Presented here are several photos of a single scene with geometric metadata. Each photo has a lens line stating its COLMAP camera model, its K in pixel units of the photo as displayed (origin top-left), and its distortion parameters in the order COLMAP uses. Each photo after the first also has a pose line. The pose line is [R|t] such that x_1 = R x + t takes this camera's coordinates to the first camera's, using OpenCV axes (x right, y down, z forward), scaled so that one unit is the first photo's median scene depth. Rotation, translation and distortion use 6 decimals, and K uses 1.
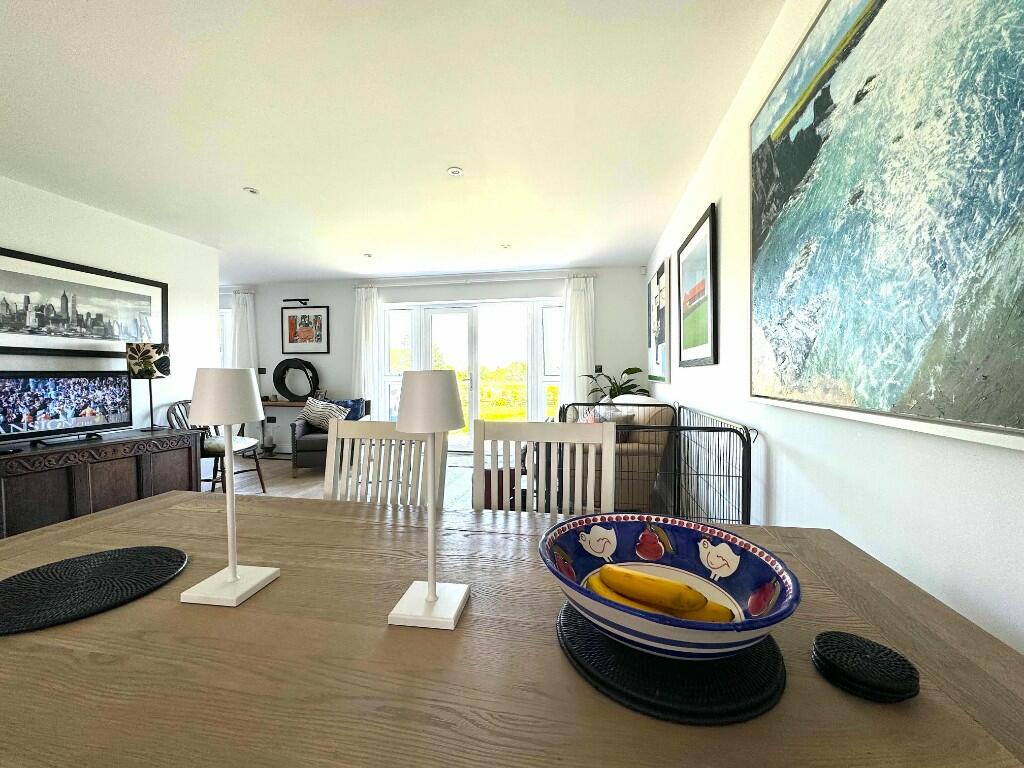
lens RADIAL K [[405.8, 0, 512.0], [0, 405.8, 381.6], [0, 0, 1]] dist [-0.000069, -0.000506]
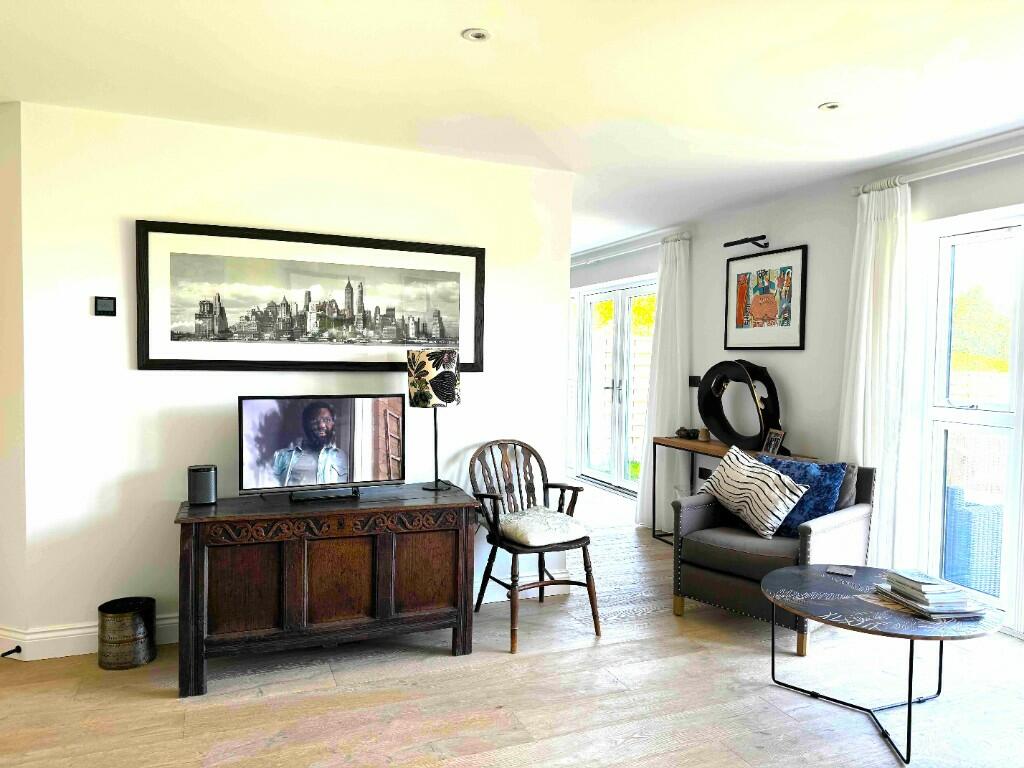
lens RADIAL K [[722.8, 0, 512.2], [0, 722.8, 380.0], [0, 0, 1]] dist [0.042284, -0.028742]
pose [[0.542976, 0.040277, -0.838782, 0.103295], [-0.033300, 0.999096, 0.026419, -0.082781], [0.839088, 0.013587, 0.543826, 0.507261]]
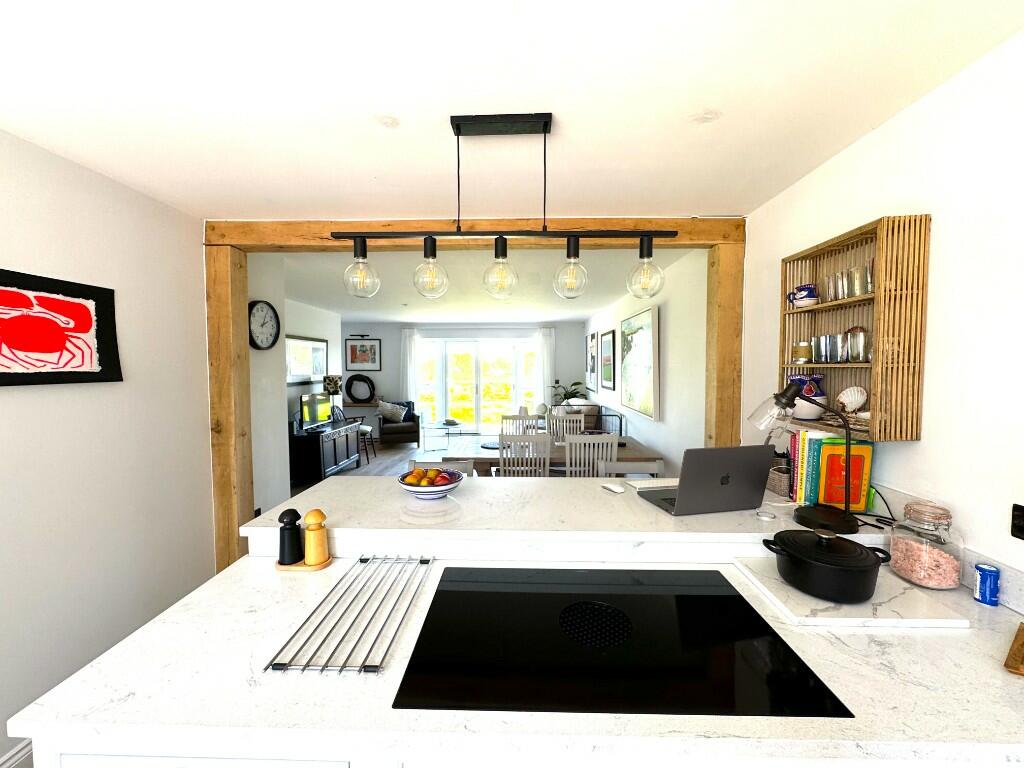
lens RADIAL K [[405.8, 0, 512.4], [0, 405.8, 382.3], [0, 0, 1]] dist [-0.000069, -0.000506]
pose [[0.986143, -0.005681, 0.165801, -0.394976], [0.001758, 0.999715, 0.023799, -0.110043], [-0.165889, -0.023178, 0.985872, -1.002936]]
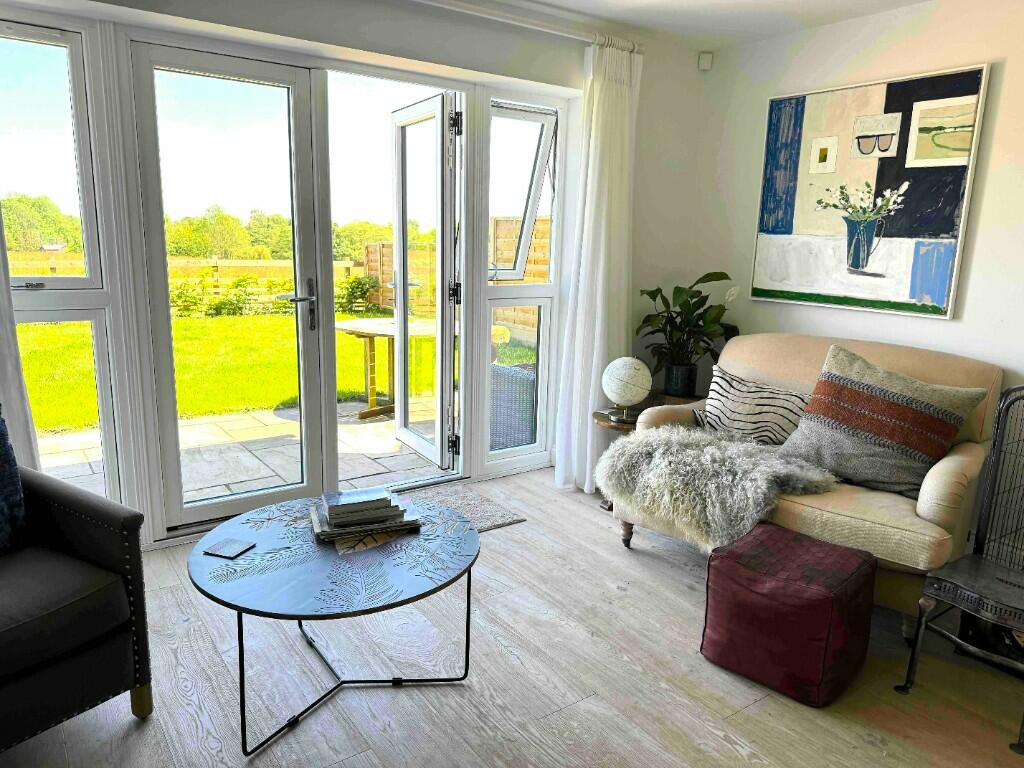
lens RADIAL K [[722.8, 0, 520.3], [0, 722.8, 380.8], [0, 0, 1]] dist [0.042284, -0.028742]
pose [[0.679435, -0.122993, 0.723354, -0.746127], [-0.014109, 0.983479, 0.180474, -0.086371], [-0.733600, -0.132826, 0.666474, 0.831011]]
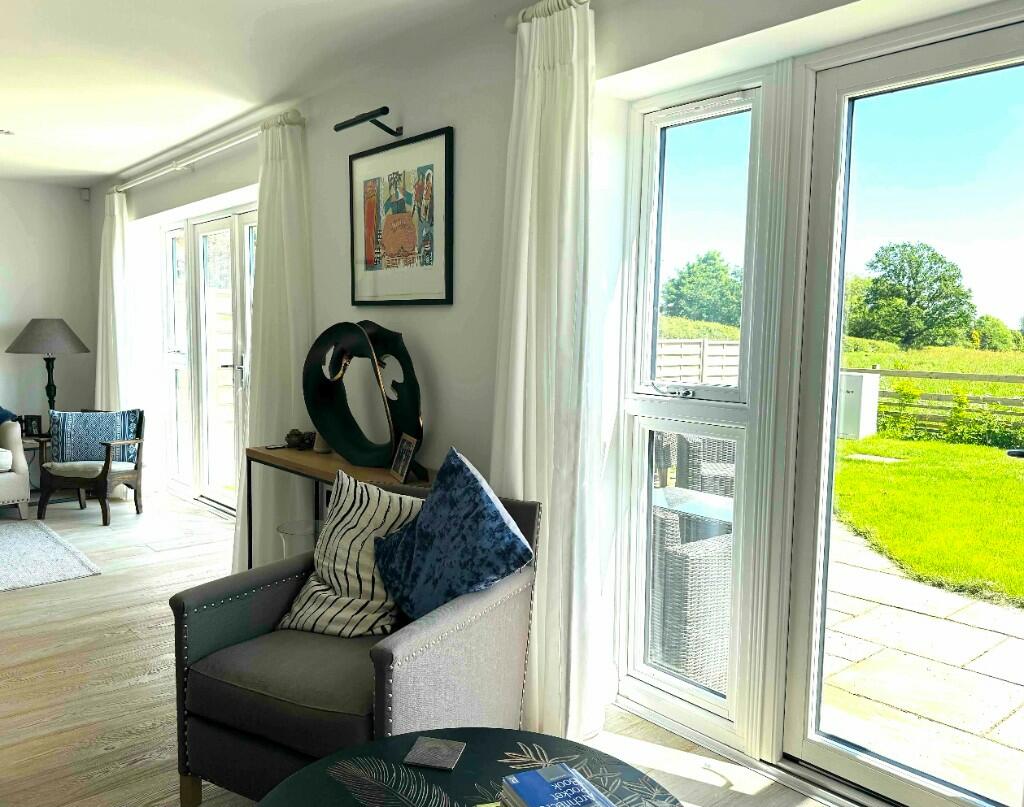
lens RADIAL K [[782.7, 0, 508.0], [0, 782.7, 402.2], [0, 0, 1]] dist [0.085433, 0.001010]
pose [[0.775330, 0.074227, -0.627179, -0.137801], [-0.032105, 0.996418, 0.078238, -0.081843], [0.630739, -0.040525, 0.774936, 1.082723]]
